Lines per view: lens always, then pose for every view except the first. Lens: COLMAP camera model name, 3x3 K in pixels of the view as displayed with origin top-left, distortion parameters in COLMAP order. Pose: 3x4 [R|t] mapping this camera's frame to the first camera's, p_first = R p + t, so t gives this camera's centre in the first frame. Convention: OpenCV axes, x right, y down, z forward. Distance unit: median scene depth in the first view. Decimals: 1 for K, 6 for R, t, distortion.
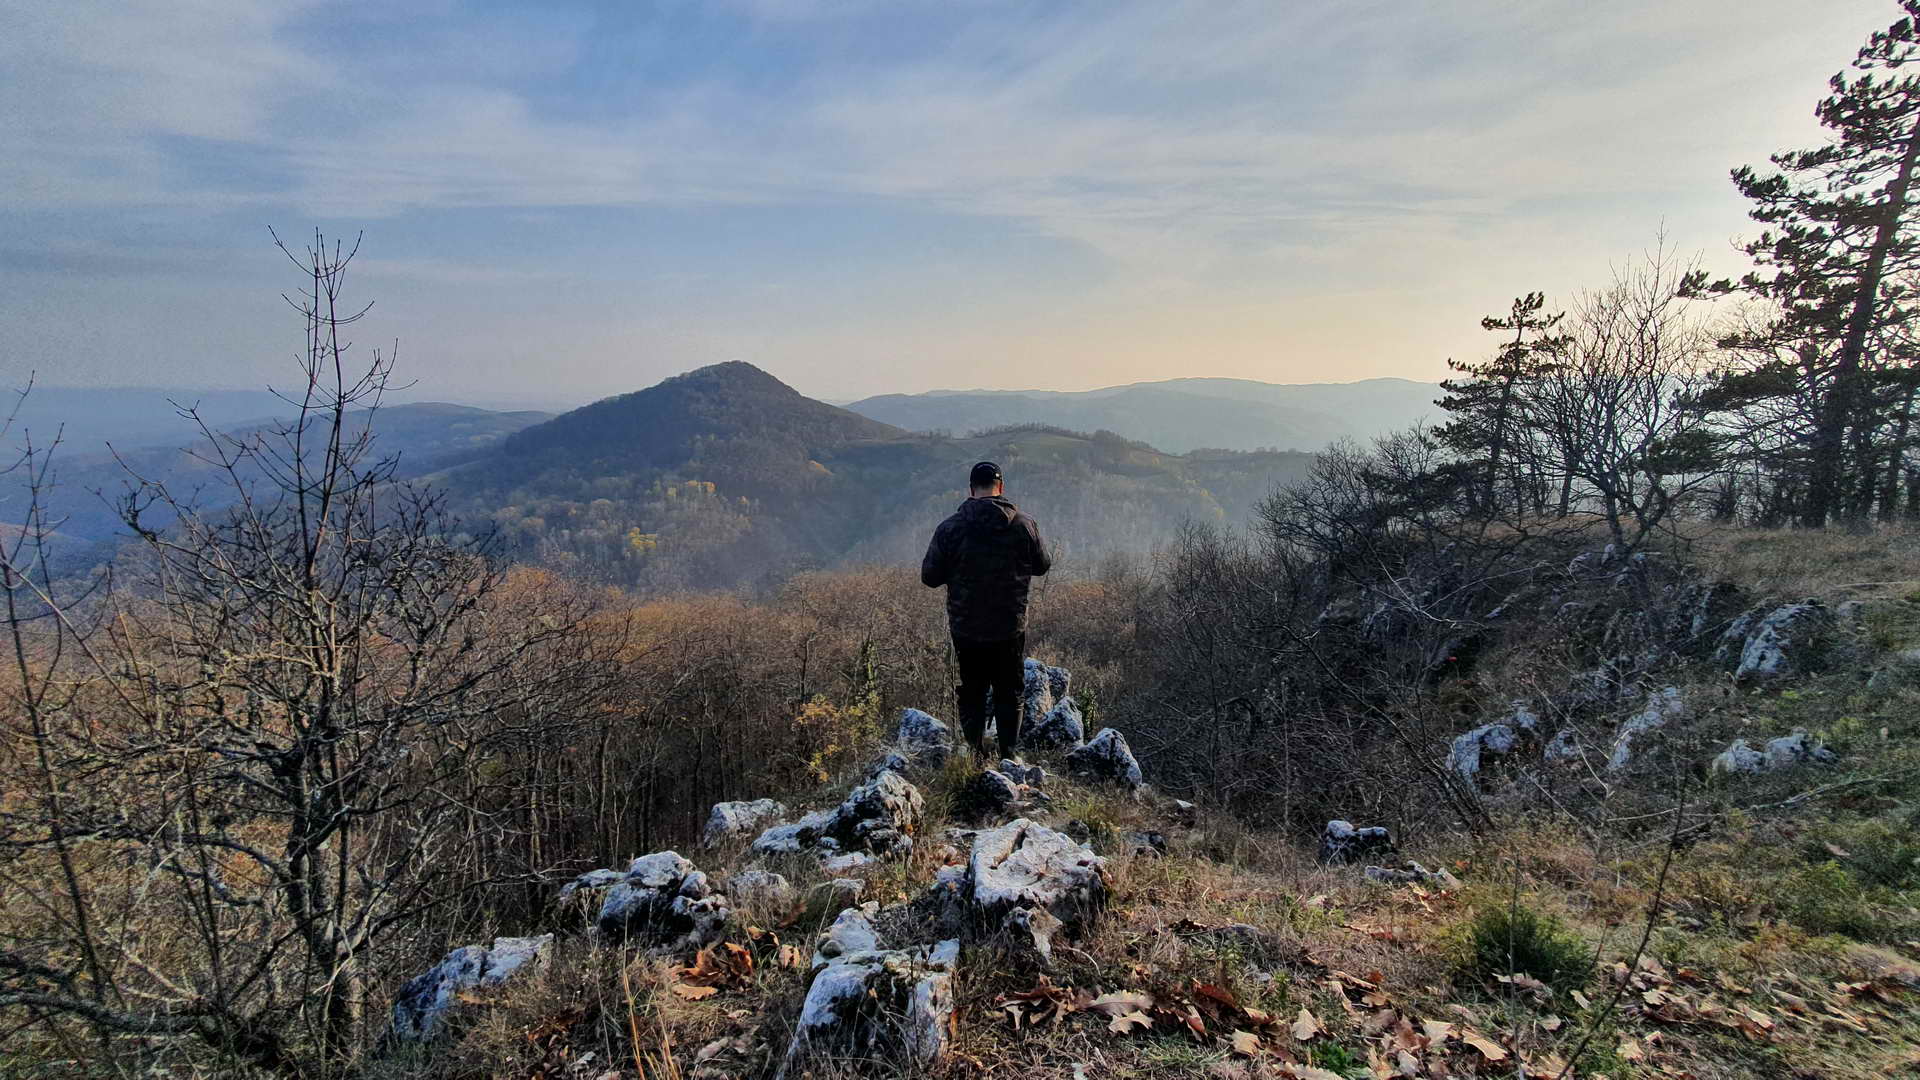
lens RADIAL K [[737.4, 0, 992.3], [0, 737.4, 538.7], [0, 0, 1]] dist [-0.006091, 0.000274]
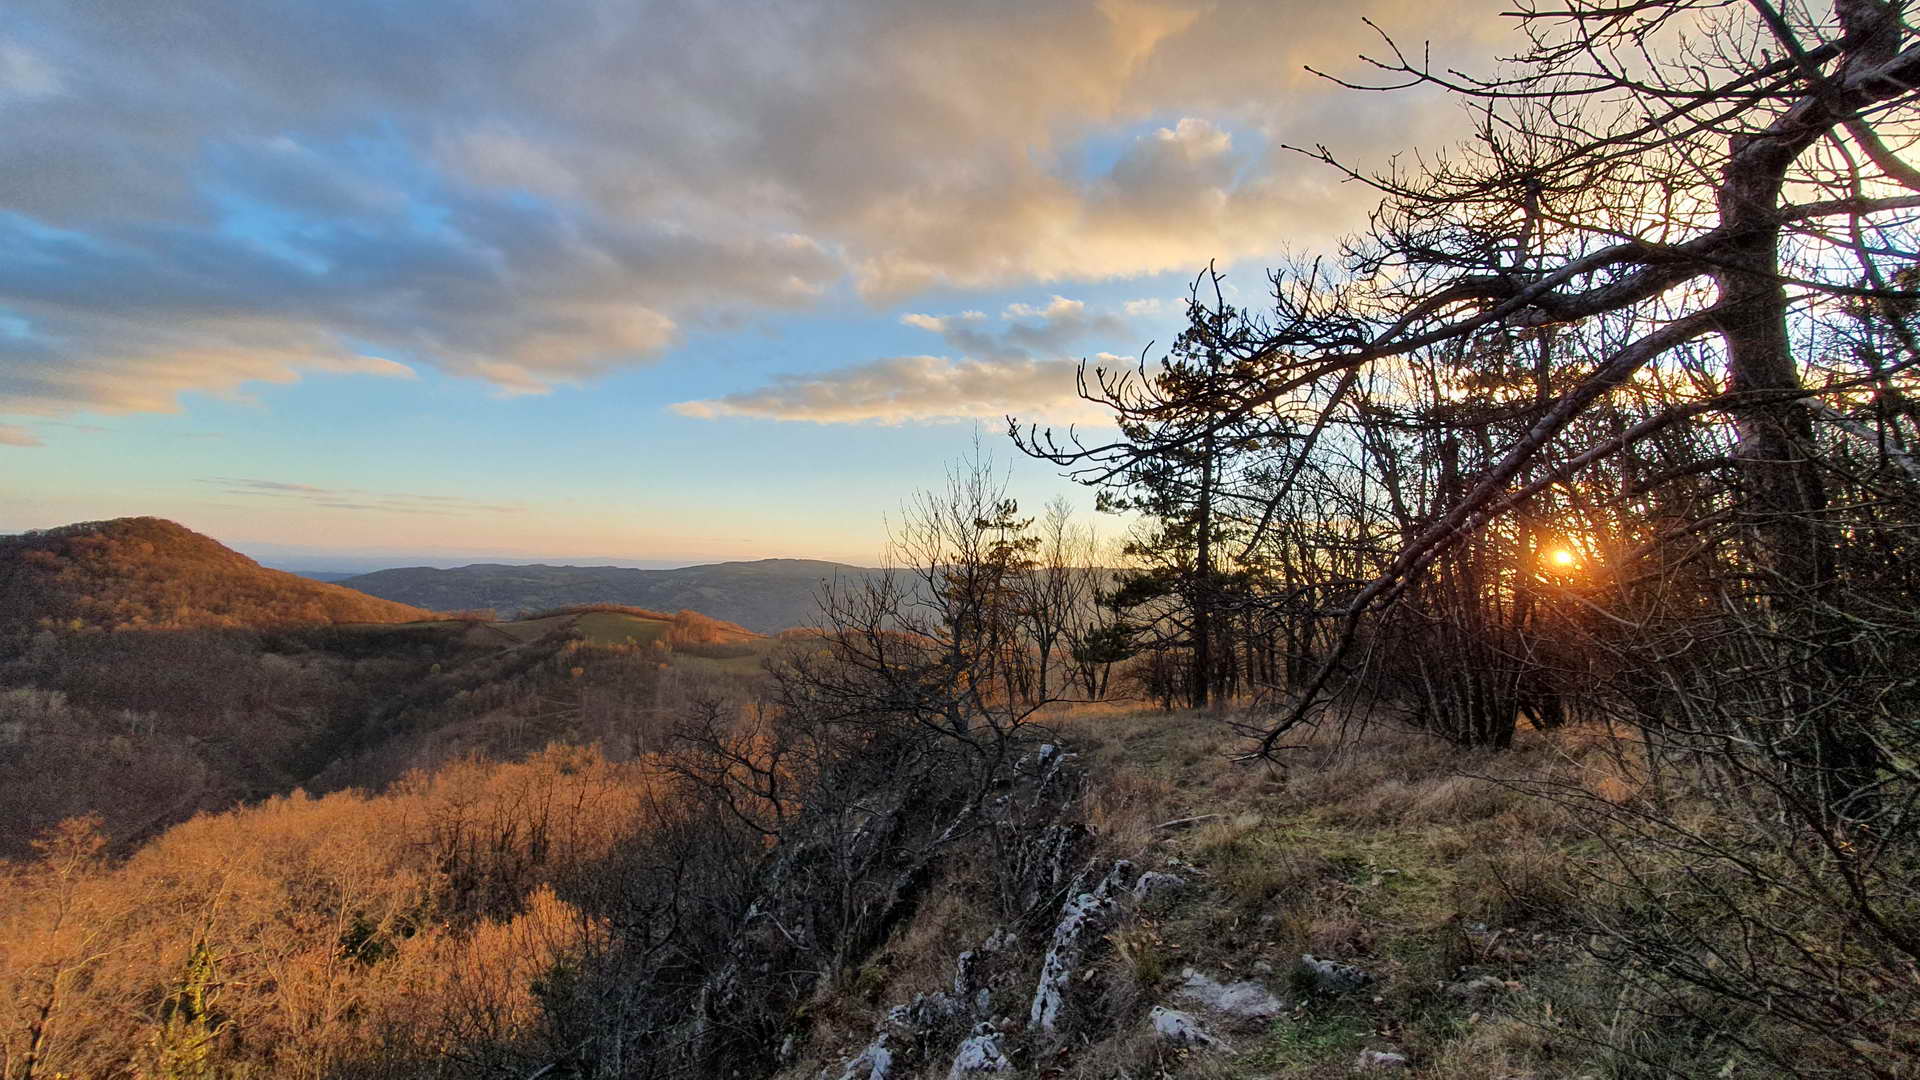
lens RADIAL K [[737.5, 0, 975.1], [0, 737.5, 516.0], [0, 0, 1]] dist [-0.001174, -0.000419]
pose [[0.872252, 0.056770, 0.485751, 0.182651], [0.075526, 0.965688, -0.248480, -0.037399], [-0.483190, 0.253423, 0.838036, 0.091040]]
